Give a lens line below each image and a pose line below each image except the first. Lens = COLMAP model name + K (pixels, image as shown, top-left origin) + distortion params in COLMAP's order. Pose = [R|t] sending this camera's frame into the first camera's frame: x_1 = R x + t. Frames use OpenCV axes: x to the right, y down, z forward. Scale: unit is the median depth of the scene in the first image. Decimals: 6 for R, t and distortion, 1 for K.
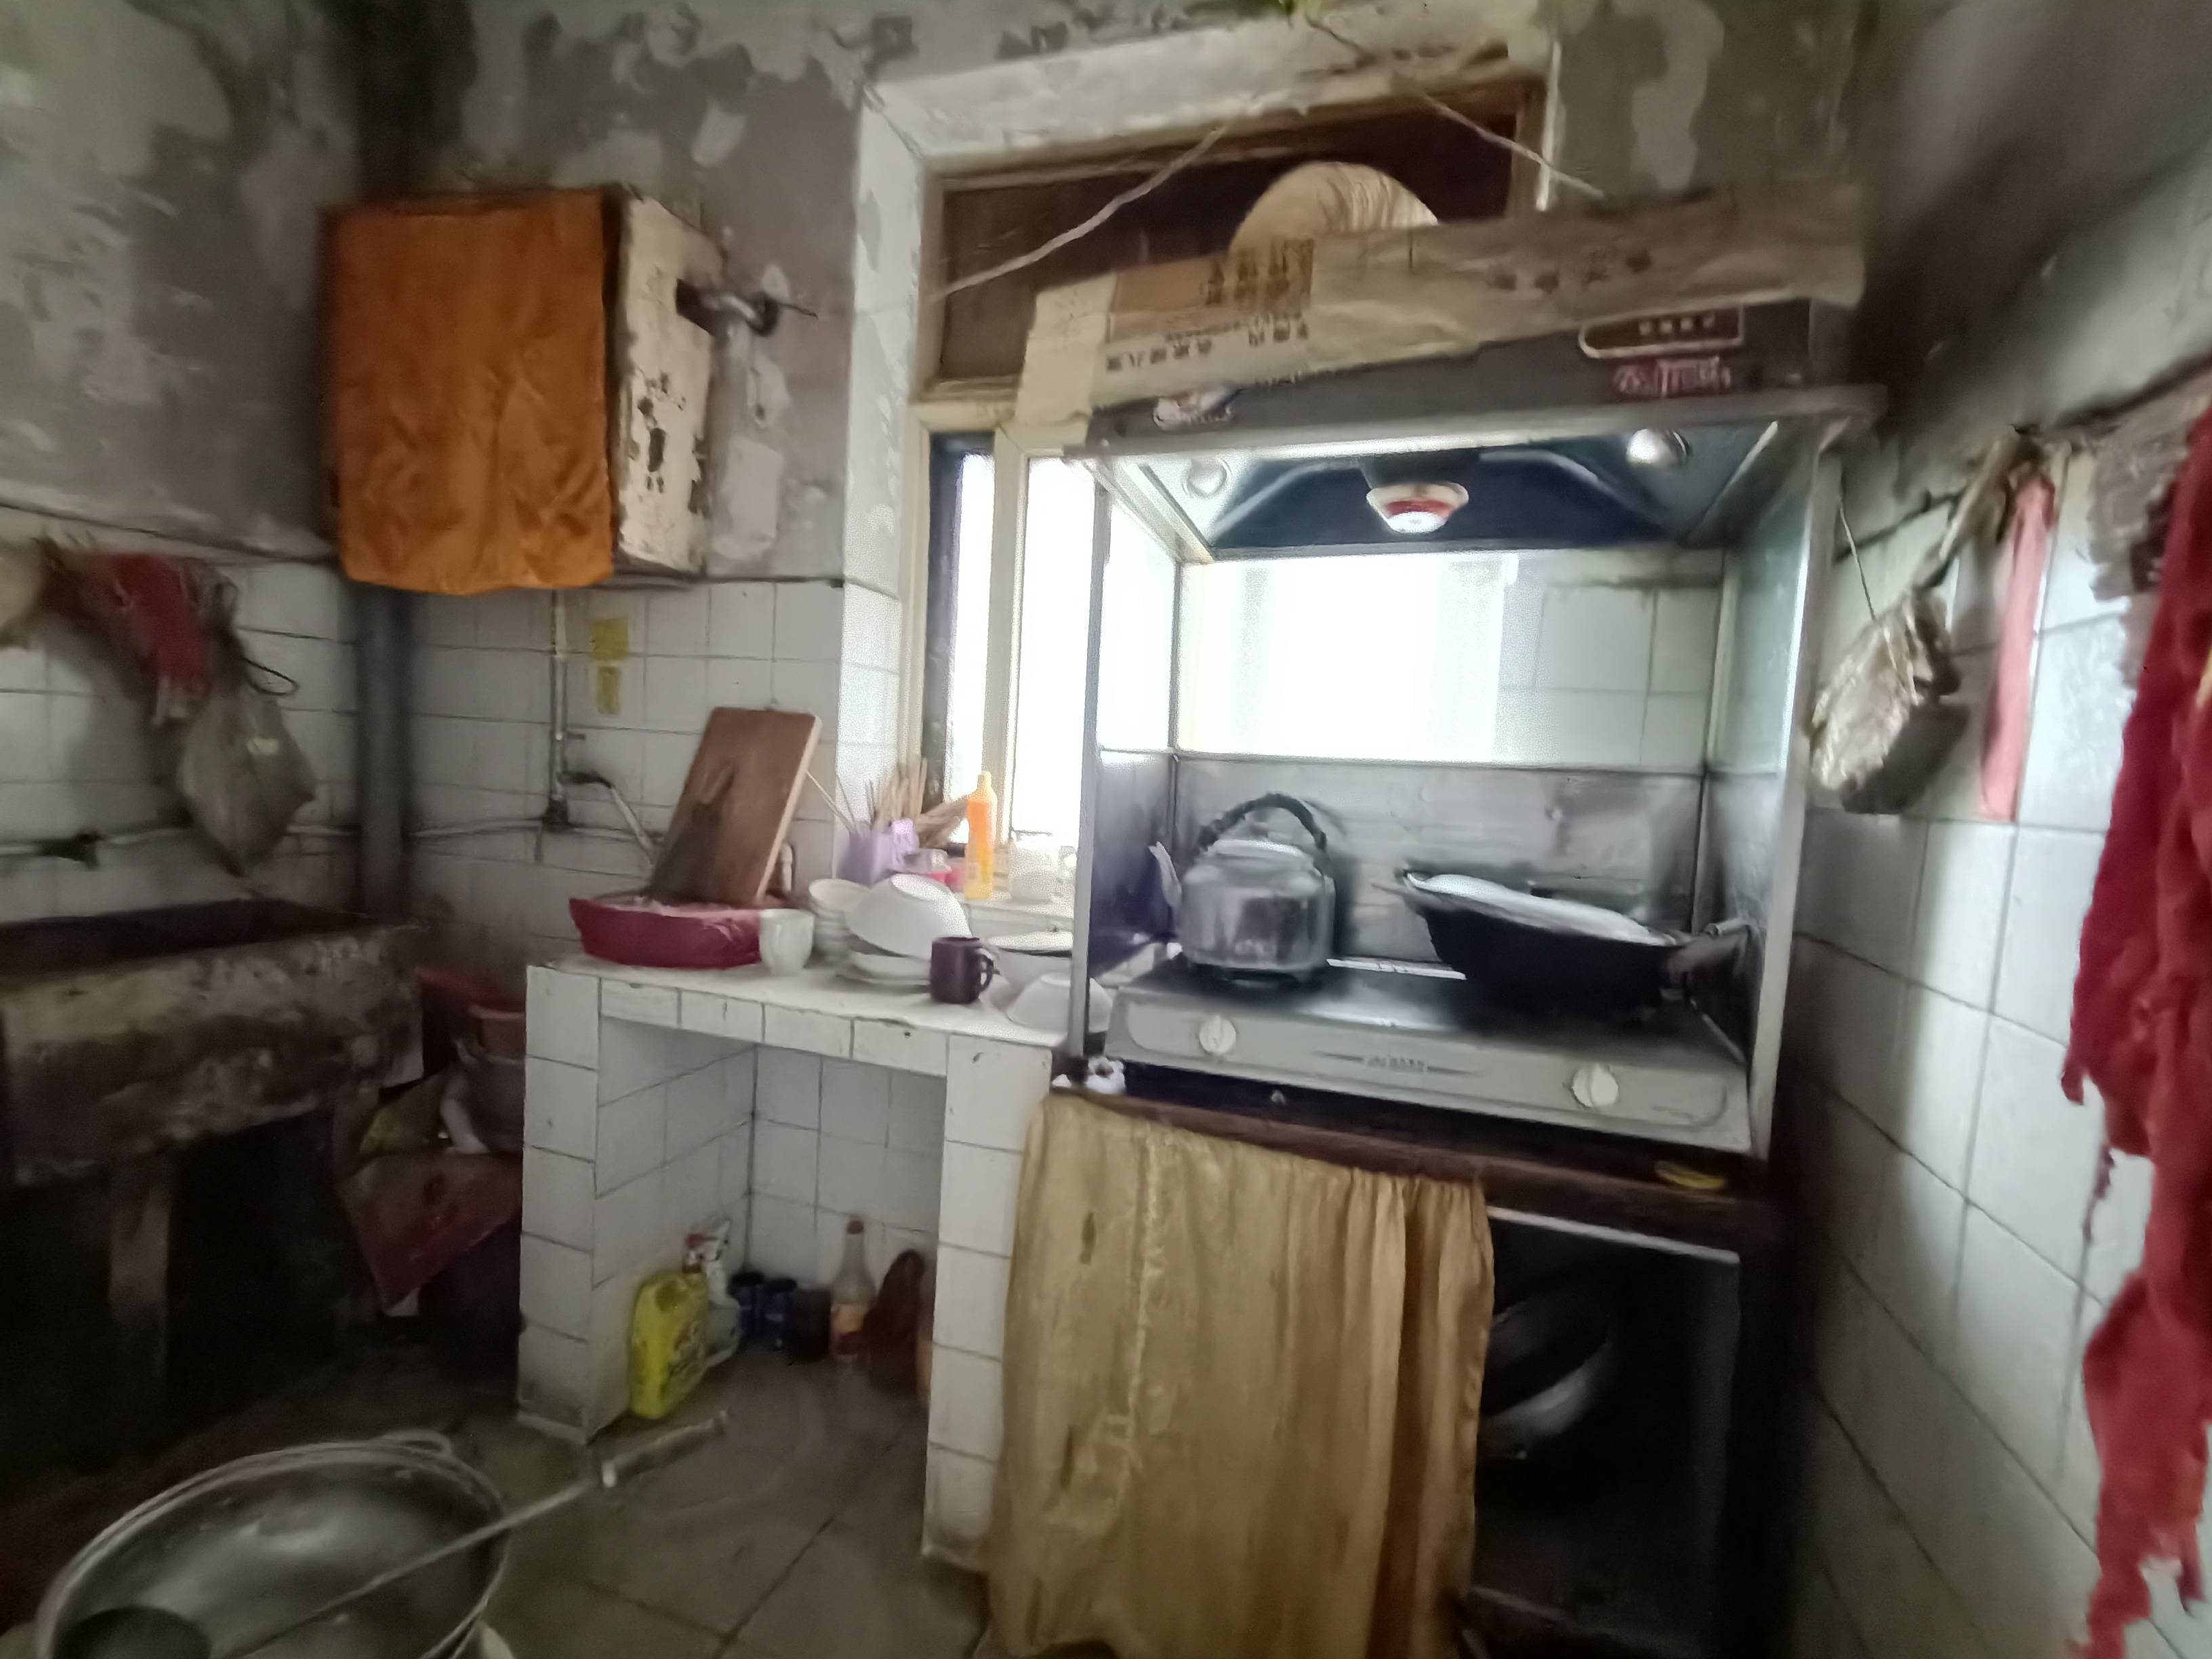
lens RADIAL K [[987.7, 0, 1104.3], [0, 987.7, 829.9], [0, 0, 1]] dist [0.001793, 0.000185]
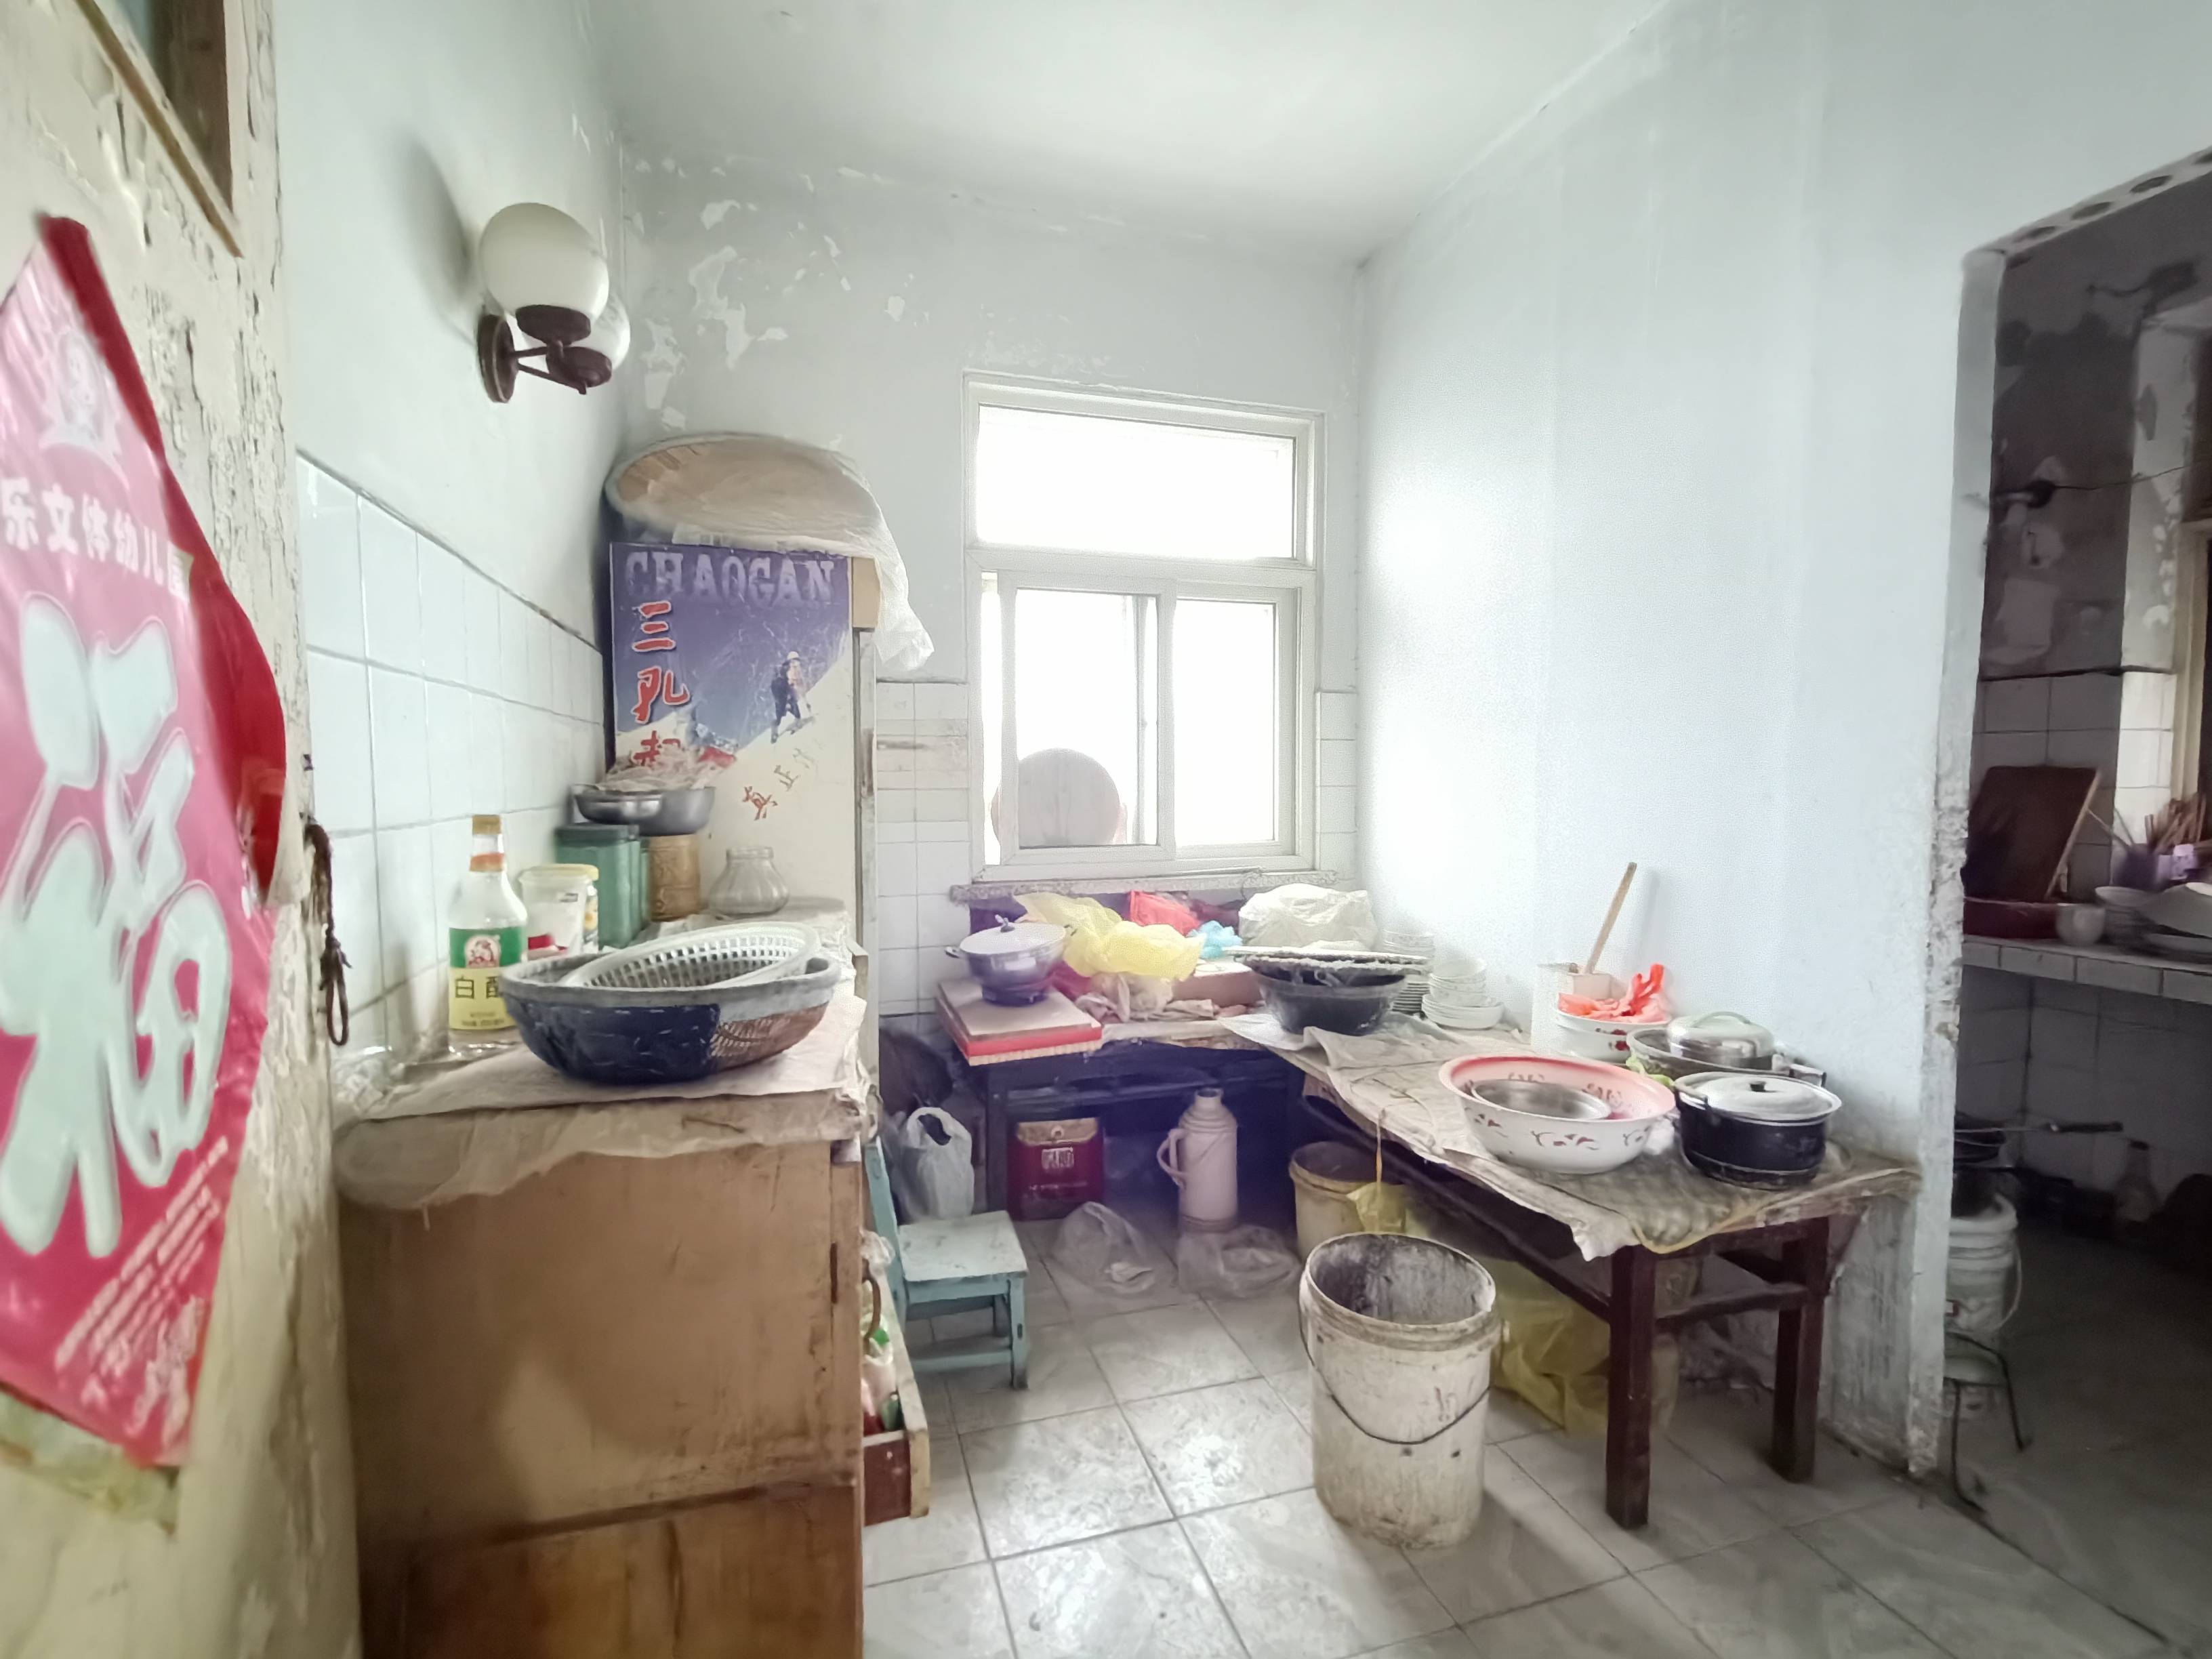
lens RADIAL K [[987.7, 0, 1101.0], [0, 987.7, 831.3], [0, 0, 1]] dist [0.001793, 0.000185]
pose [[0.576016, -0.014176, -0.817316, 0.040753], [-0.026106, 0.999021, -0.035726, 0.058228], [0.817021, 0.041916, 0.575082, -0.931595]]
